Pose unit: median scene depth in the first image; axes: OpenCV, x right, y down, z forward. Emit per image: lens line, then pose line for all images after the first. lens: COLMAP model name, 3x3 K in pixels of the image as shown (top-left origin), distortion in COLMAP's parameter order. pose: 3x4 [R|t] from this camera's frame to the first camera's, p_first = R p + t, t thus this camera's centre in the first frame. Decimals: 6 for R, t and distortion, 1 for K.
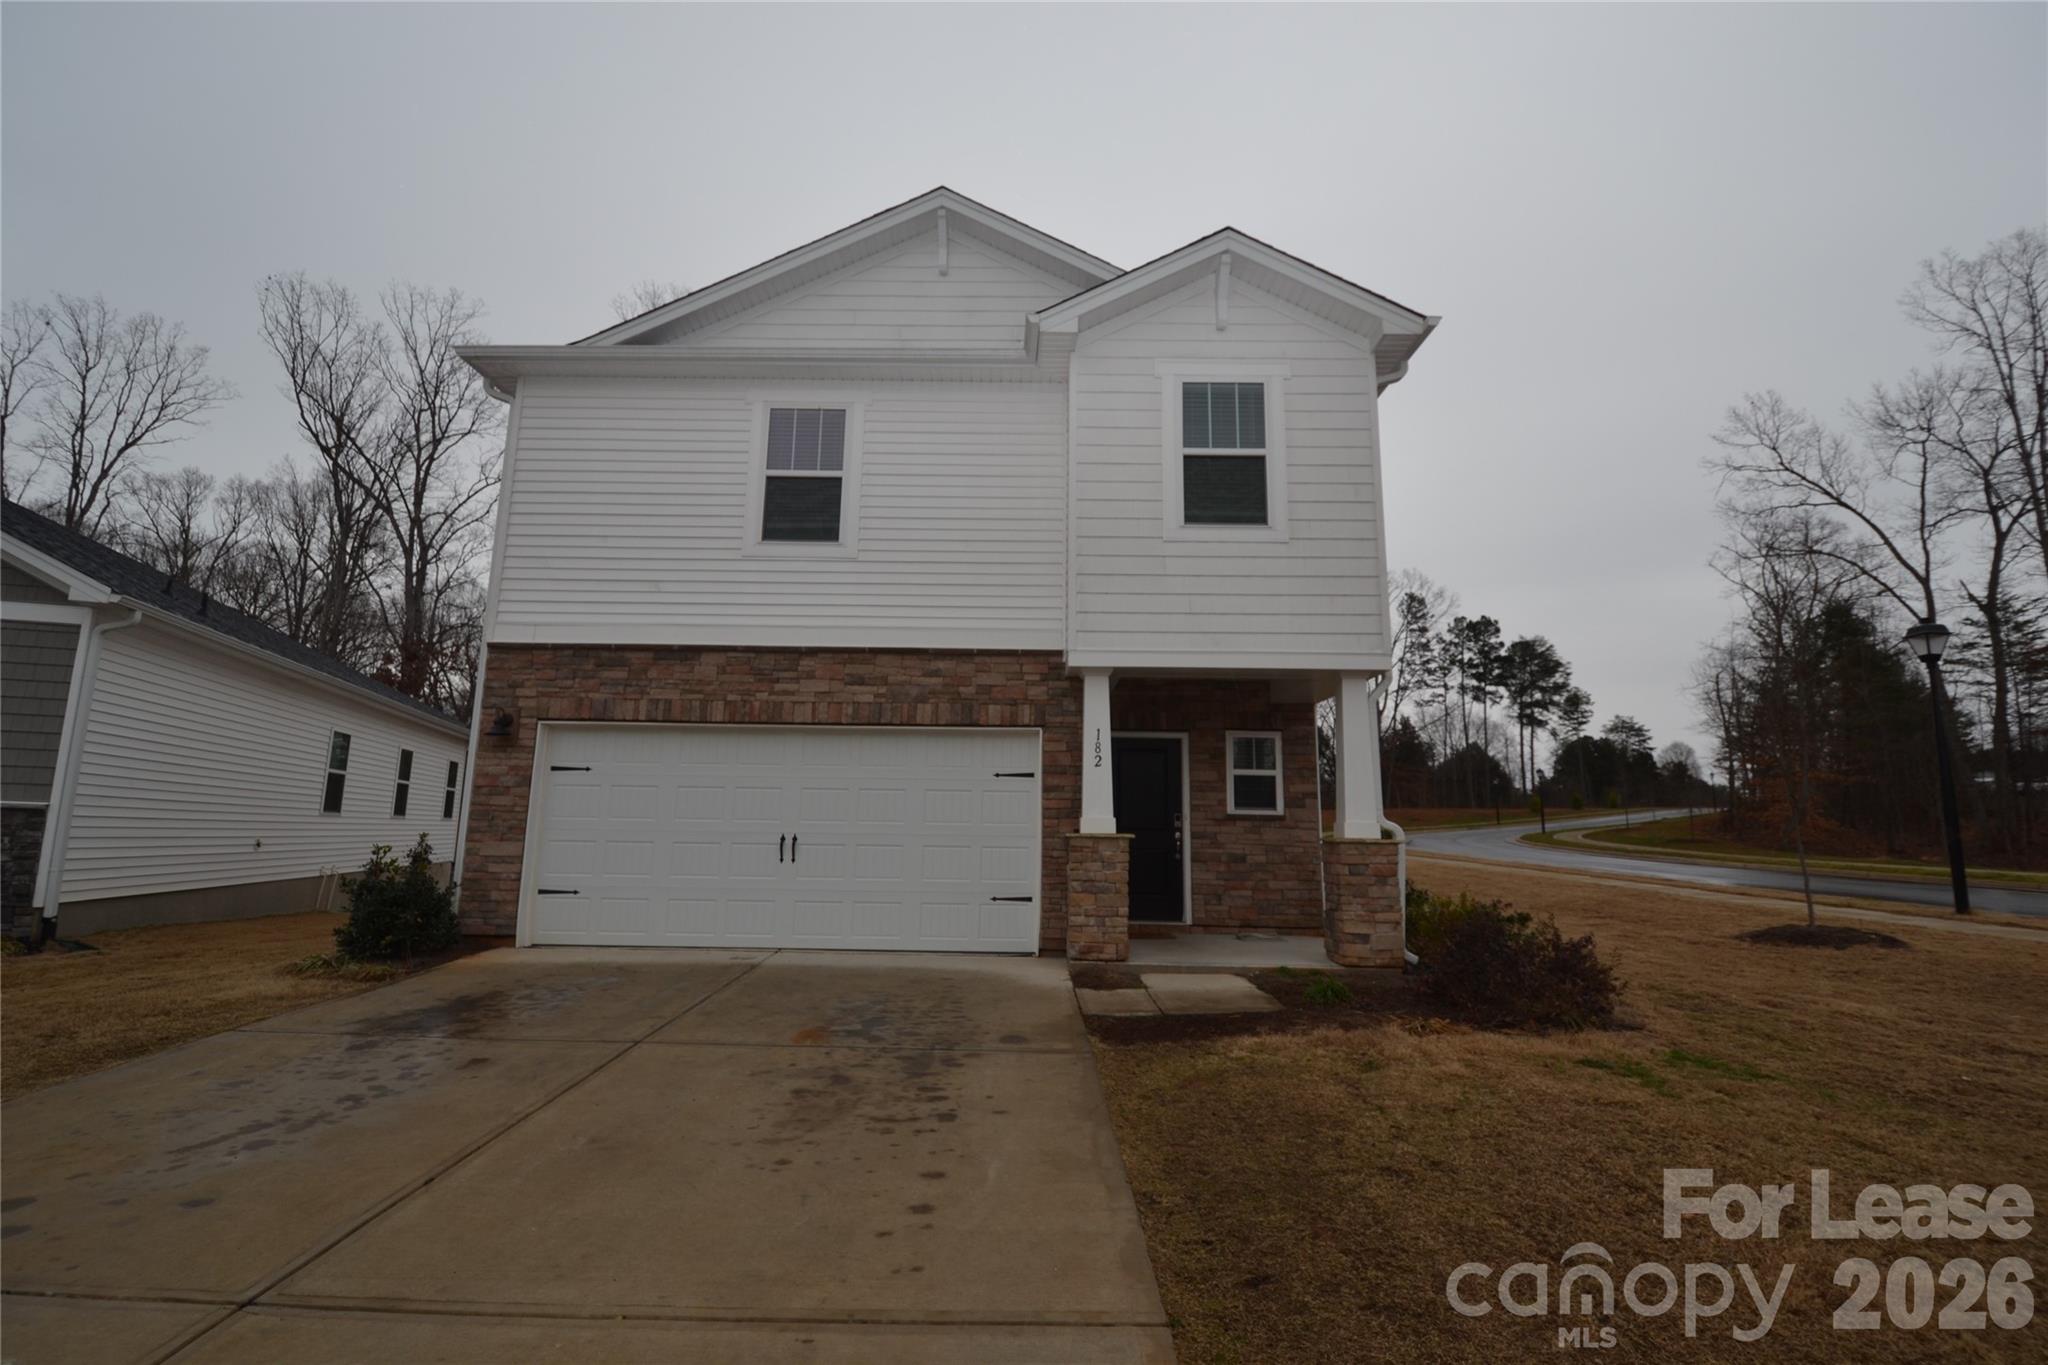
lens RADIAL K [[904.6, 0, 1014.6], [0, 904.6, 672.6], [0, 0, 1]] dist [0.000310, -0.009885]
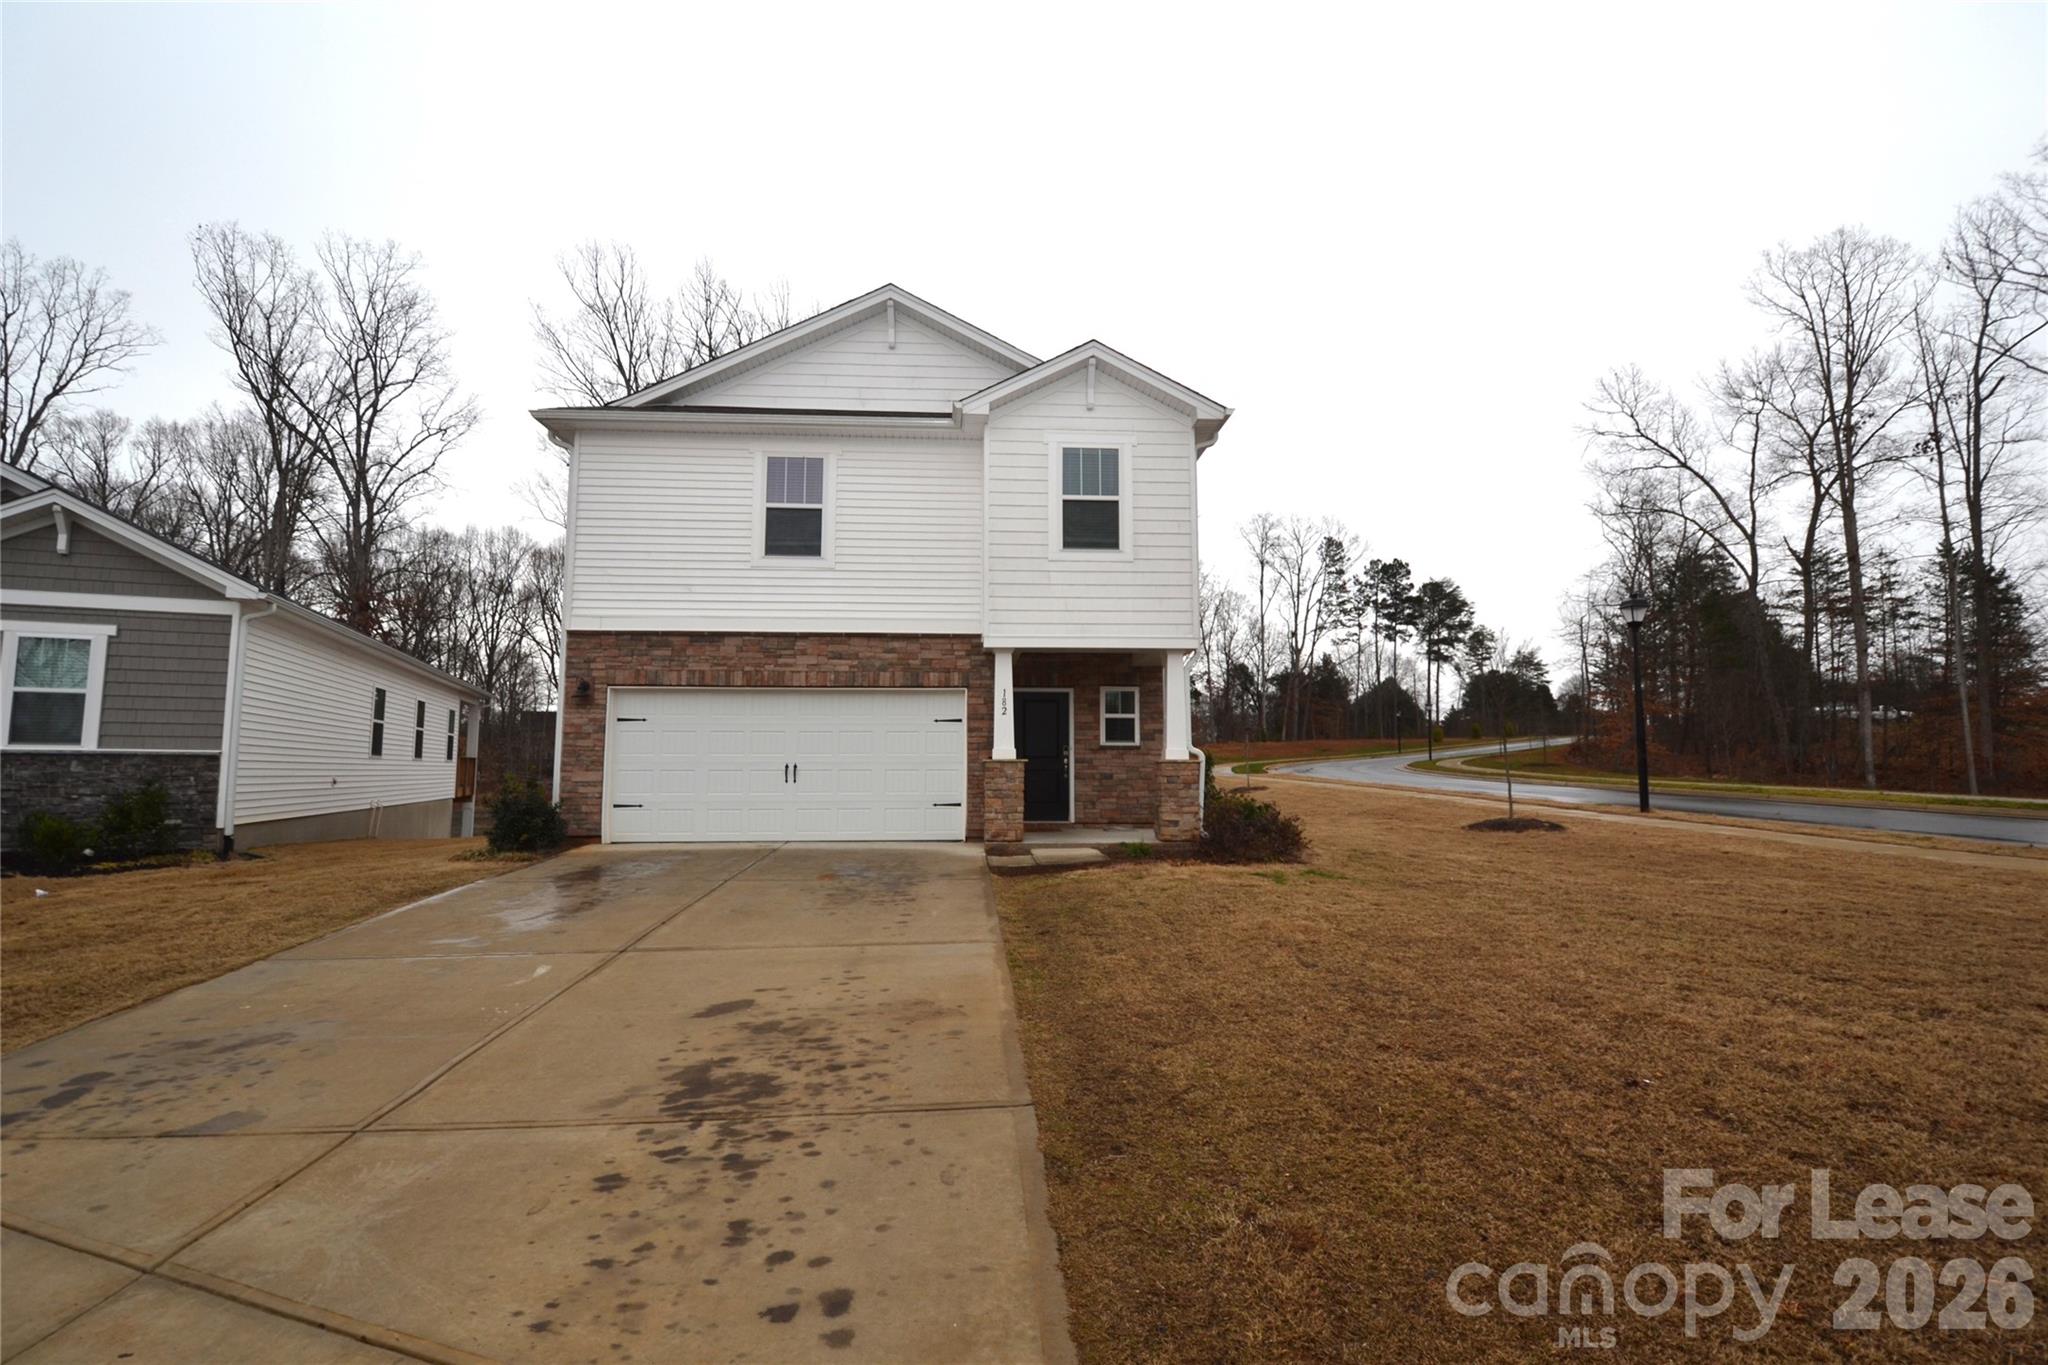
lens RADIAL K [[904.6, 0, 1017.8], [0, 904.6, 672.9], [0, 0, 1]] dist [0.000310, -0.009885]
pose [[0.997643, -0.008767, 0.068052, 0.011352], [0.004007, 0.997554, 0.069782, -0.055000], [-0.068497, -0.069345, 0.995238, -0.383930]]
